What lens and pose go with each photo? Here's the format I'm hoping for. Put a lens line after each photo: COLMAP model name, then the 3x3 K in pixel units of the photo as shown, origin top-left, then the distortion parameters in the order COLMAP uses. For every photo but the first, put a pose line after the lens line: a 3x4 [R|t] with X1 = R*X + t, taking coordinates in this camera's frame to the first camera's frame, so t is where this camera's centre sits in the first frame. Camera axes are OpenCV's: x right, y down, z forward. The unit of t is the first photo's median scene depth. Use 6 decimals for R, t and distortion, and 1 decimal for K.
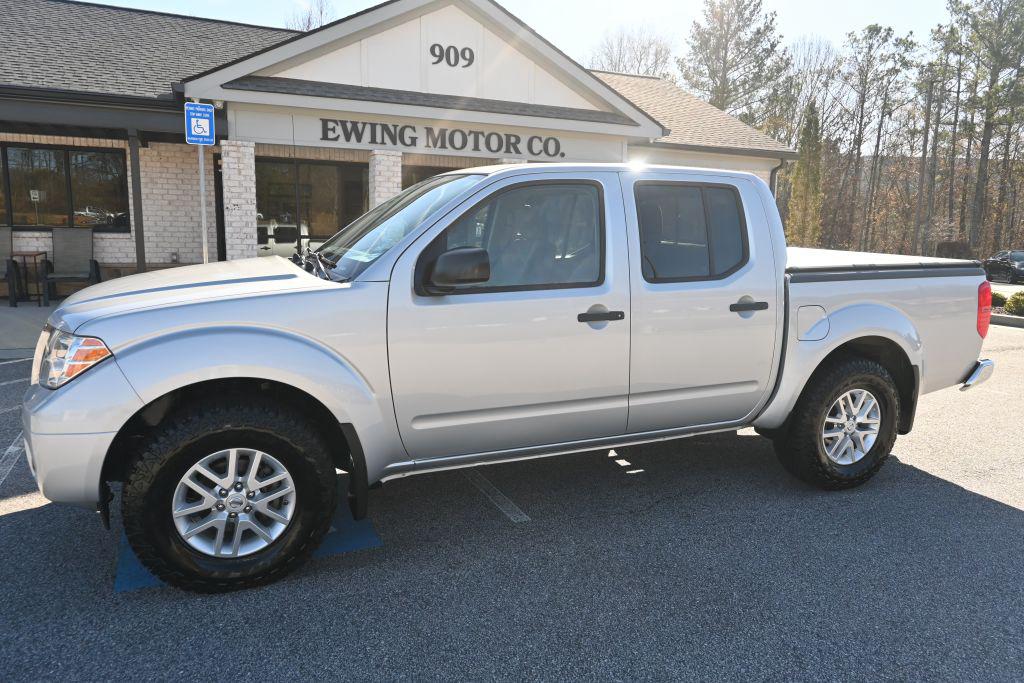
lens RADIAL K [[705.0, 0, 512.0], [0, 705.0, 341.5], [0, 0, 1]] dist [0.002413, -0.005005]
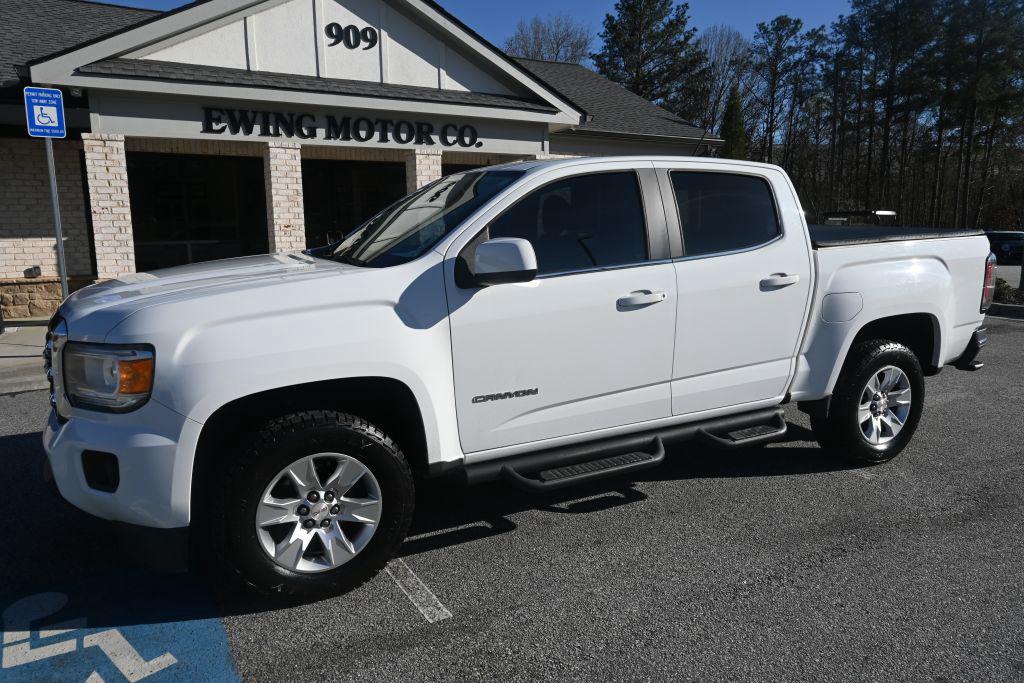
lens RADIAL K [[703.9, 0, 514.2], [0, 703.9, 344.0], [0, 0, 1]] dist [-0.001819, -0.000190]
pose [[0.993505, -0.046833, 0.103704, 0.008622], [0.045784, 0.998874, 0.012471, -0.012995], [-0.104171, -0.007642, 0.994530, 0.076883]]
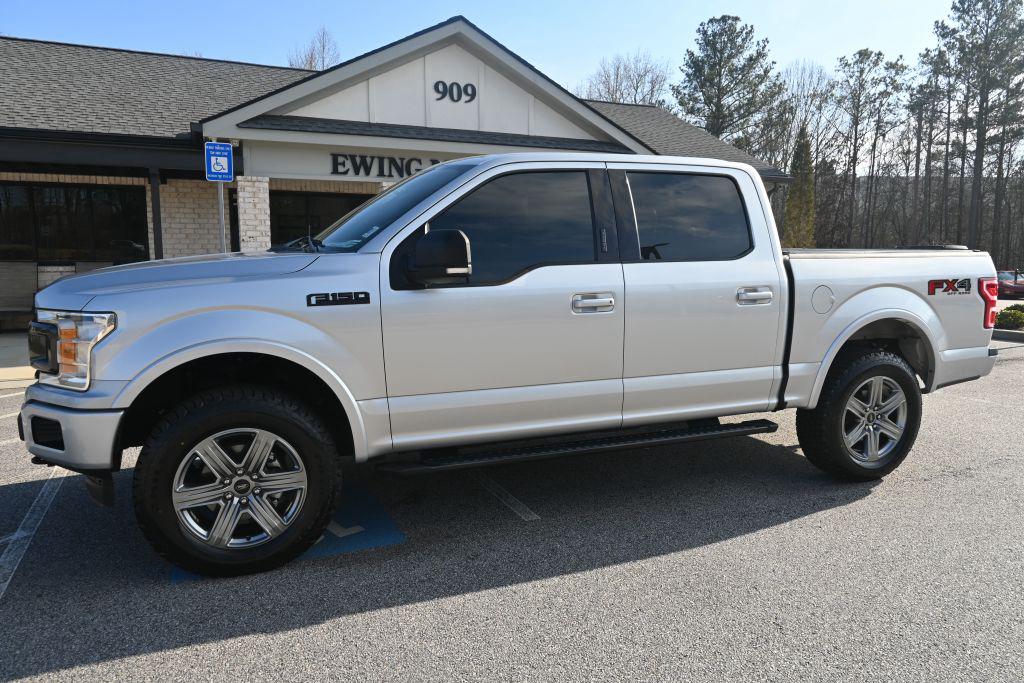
lens RADIAL K [[705.0, 0, 512.0], [0, 705.0, 341.5], [0, 0, 1]] dist [0.002413, -0.005005]
pose [[0.999823, -0.018350, -0.004269, -0.002456], [0.018183, 0.999178, -0.036225, 0.005297], [0.004930, 0.036141, 0.999335, -0.033274]]
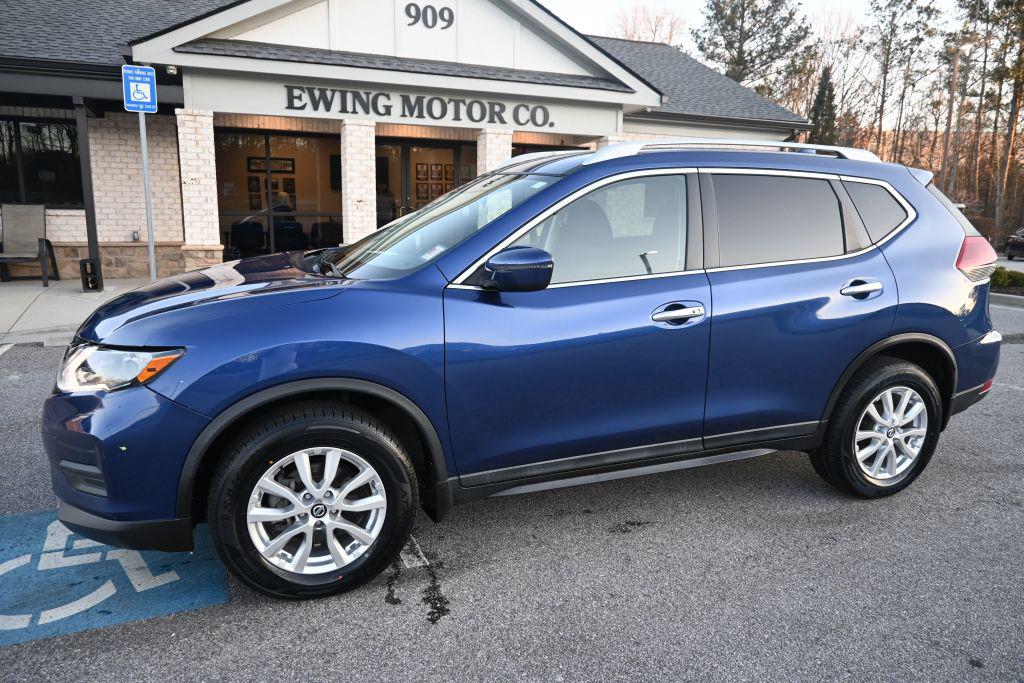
lens RADIAL K [[705.0, 0, 512.0], [0, 705.0, 341.5], [0, 0, 1]] dist [0.002413, -0.005005]
pose [[0.999758, 0.002182, -0.021908, 0.042476], [-0.001509, 0.999528, 0.030672, -0.007660], [0.021964, -0.030632, 0.999289, 0.063526]]
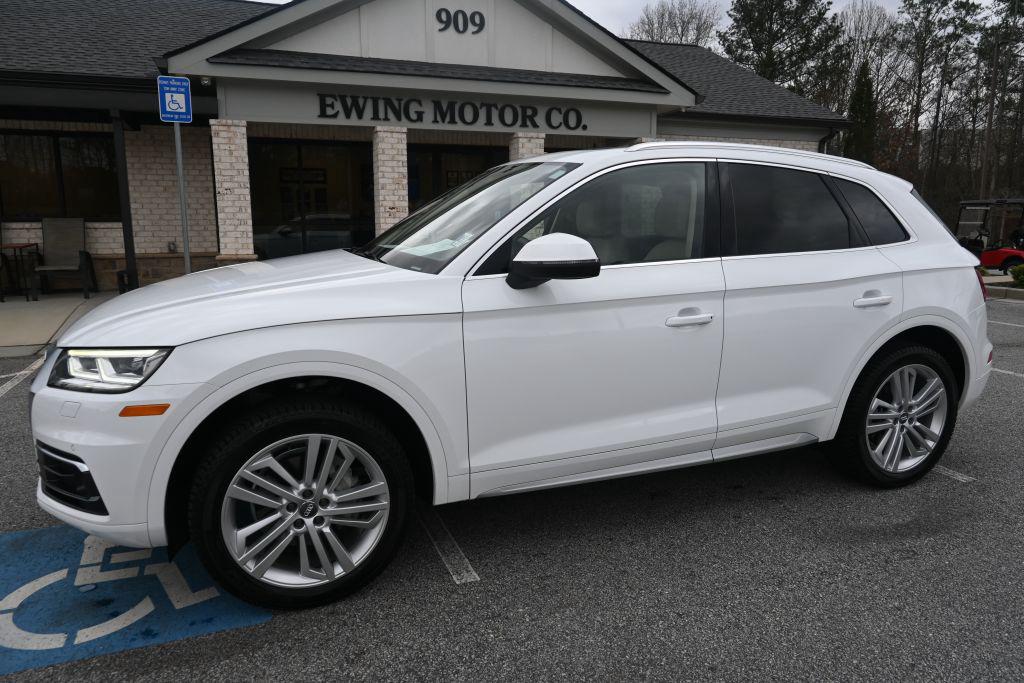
lens RADIAL K [[705.0, 0, 512.0], [0, 705.0, 341.5], [0, 0, 1]] dist [0.002413, -0.005005]
pose [[0.998009, -0.009532, -0.062346, 0.033971], [0.010697, 0.999774, 0.018369, -0.004747], [0.062157, -0.019000, 0.997886, 0.077700]]
